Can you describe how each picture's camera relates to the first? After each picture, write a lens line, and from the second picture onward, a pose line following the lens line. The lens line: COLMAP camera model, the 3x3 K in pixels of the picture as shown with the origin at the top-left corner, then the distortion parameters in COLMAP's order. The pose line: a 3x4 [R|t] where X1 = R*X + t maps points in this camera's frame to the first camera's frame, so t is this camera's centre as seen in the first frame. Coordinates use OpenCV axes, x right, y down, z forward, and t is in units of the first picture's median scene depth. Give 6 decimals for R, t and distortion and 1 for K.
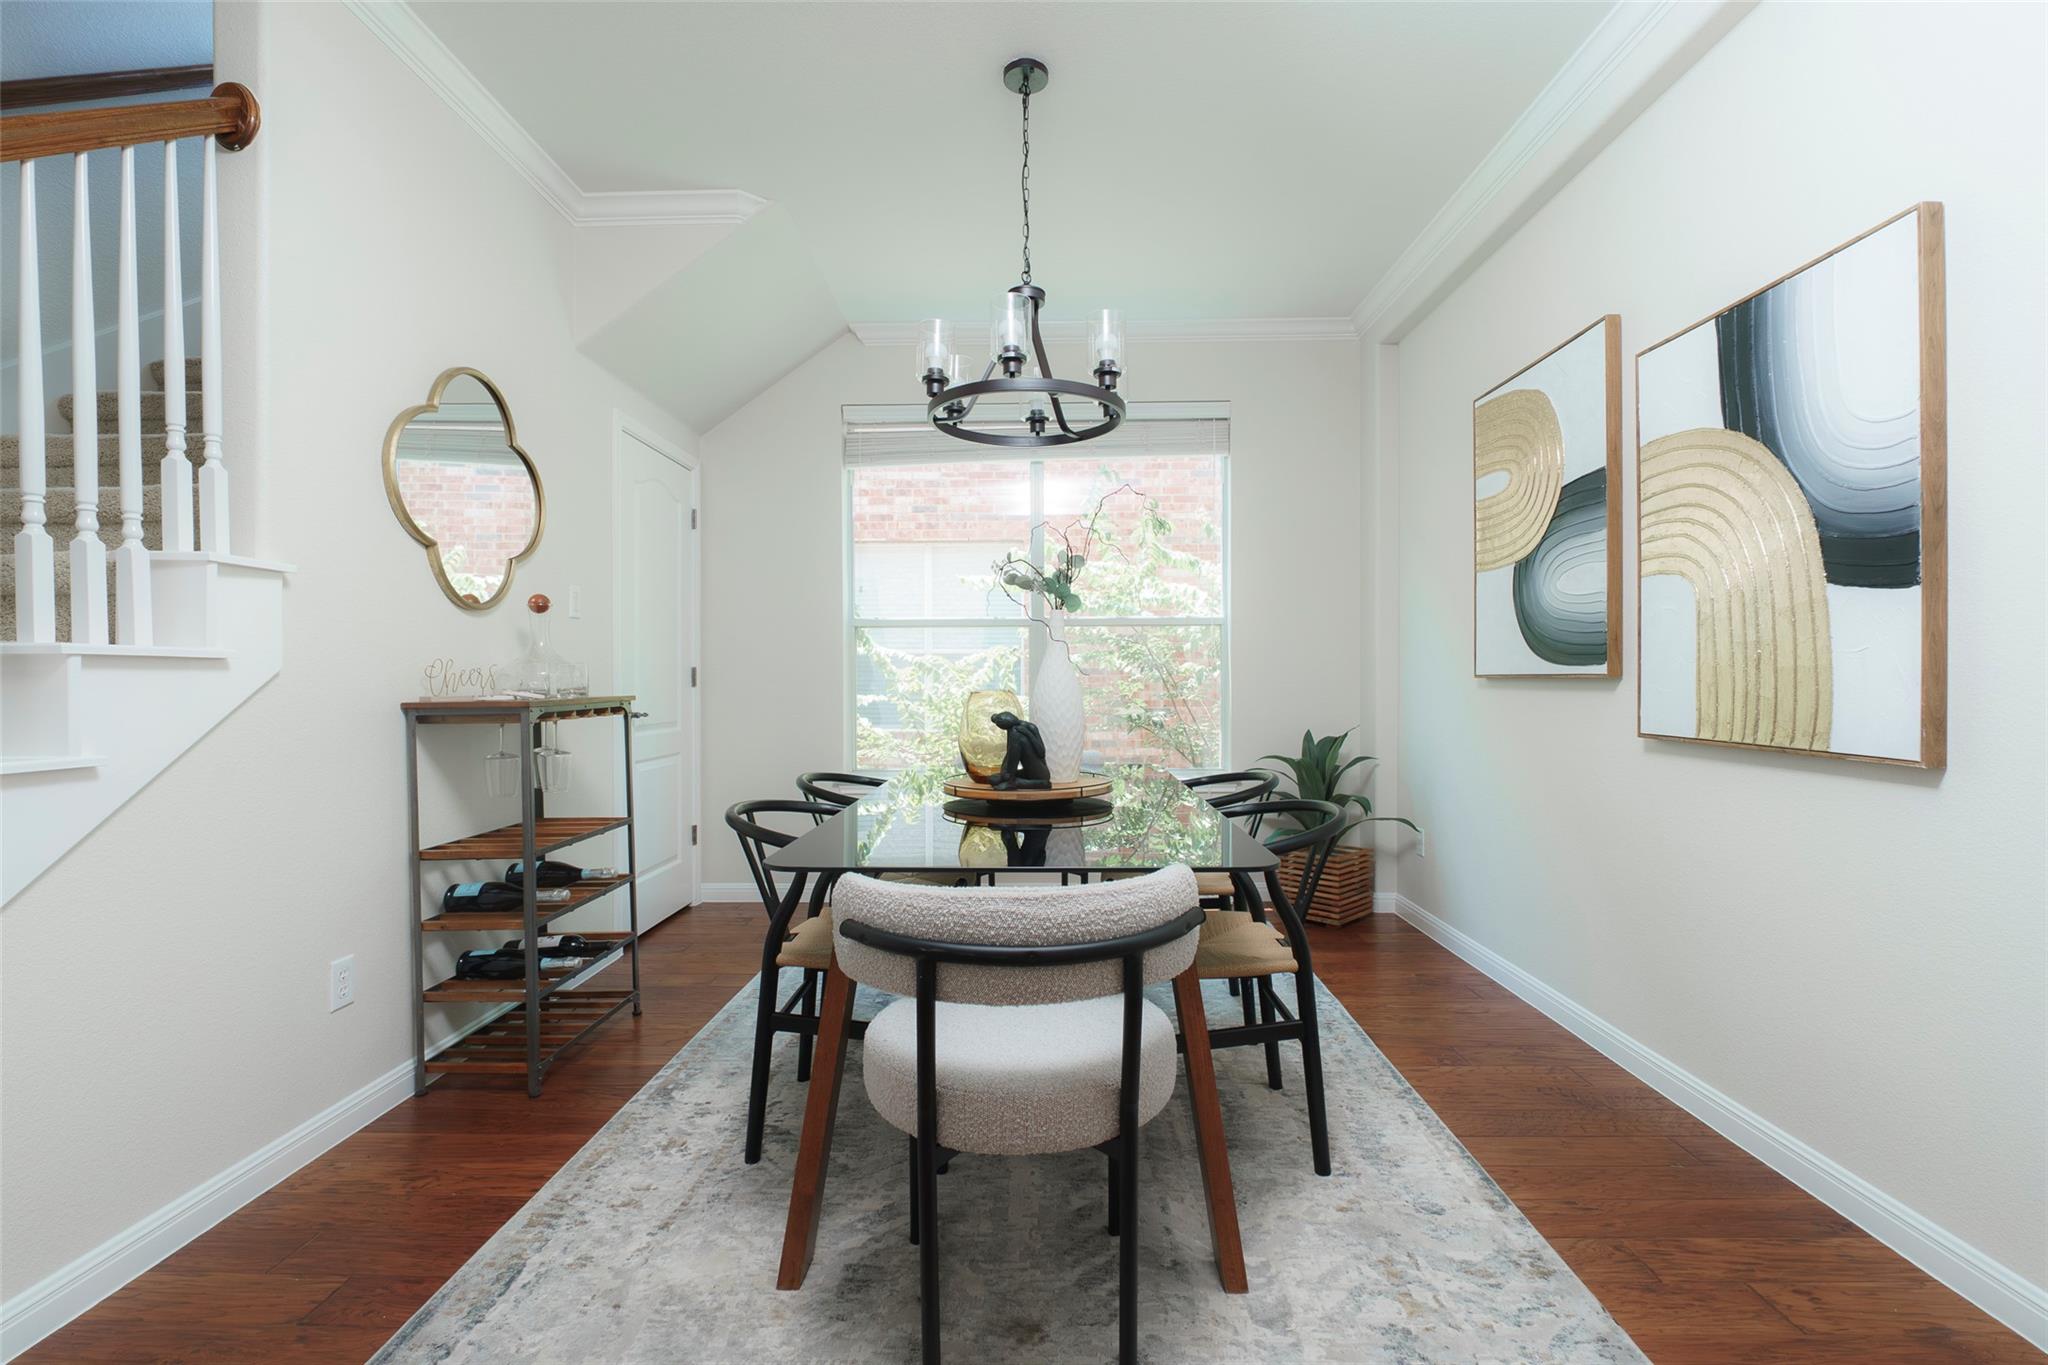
lens RADIAL K [[917.5, 0, 1028.7], [0, 917.5, 682.6], [0, 0, 1]] dist [-0.012157, 0.000406]
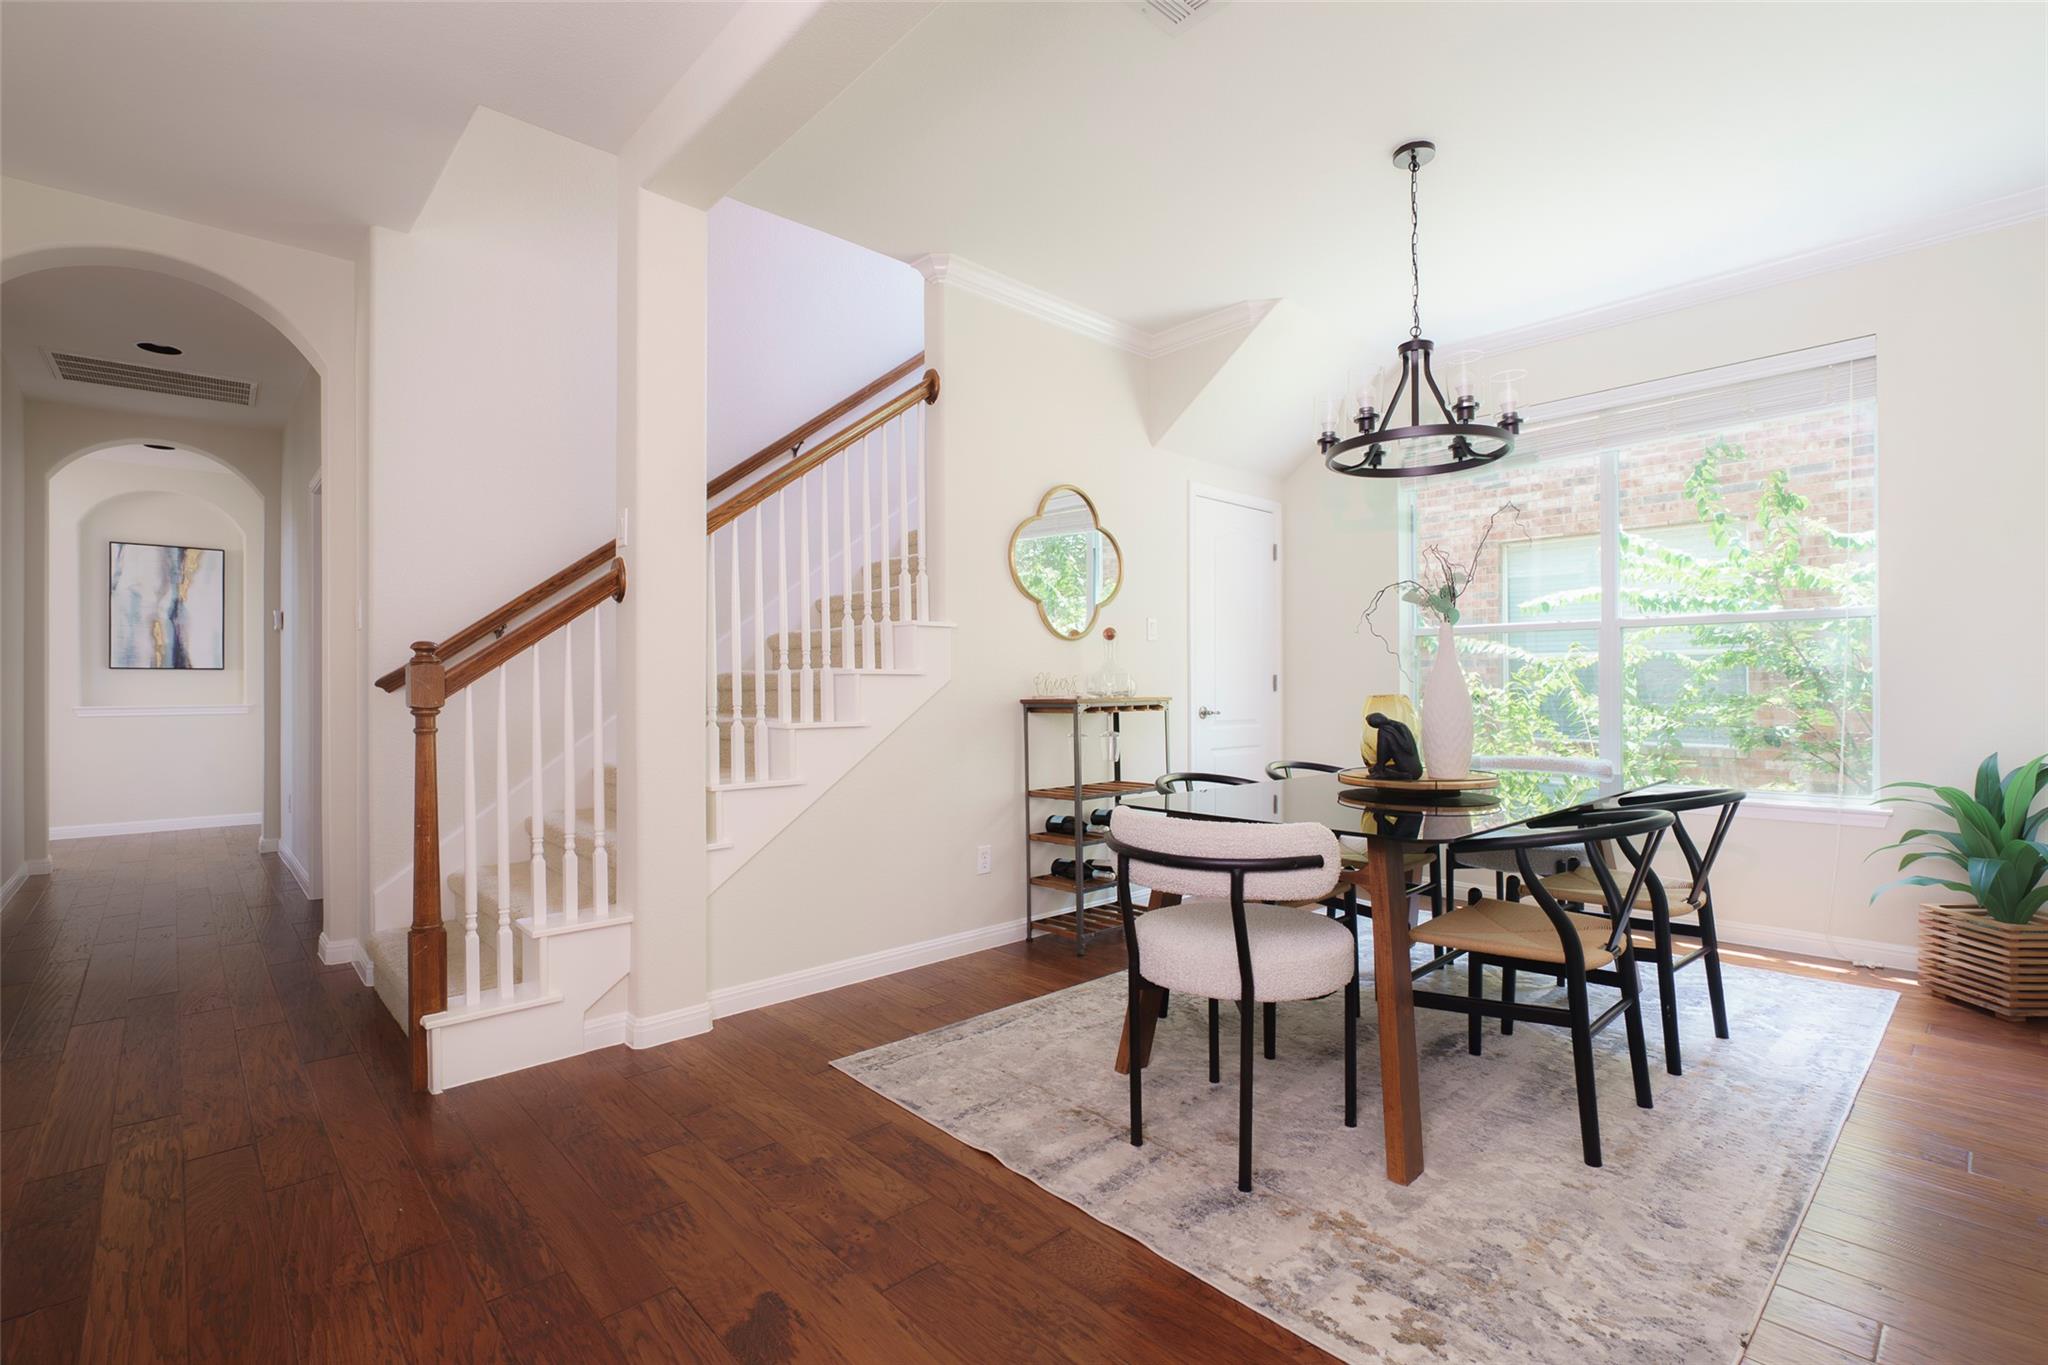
lens RADIAL K [[917.5, 0, 1011.2], [0, 917.5, 684.4], [0, 0, 1]] dist [-0.012157, 0.000406]
pose [[0.686413, -0.000933, -0.727212, 0.492067], [-0.002132, 0.999992, -0.003296, 0.000301], [0.727209, 0.003813, 0.686405, -0.146447]]
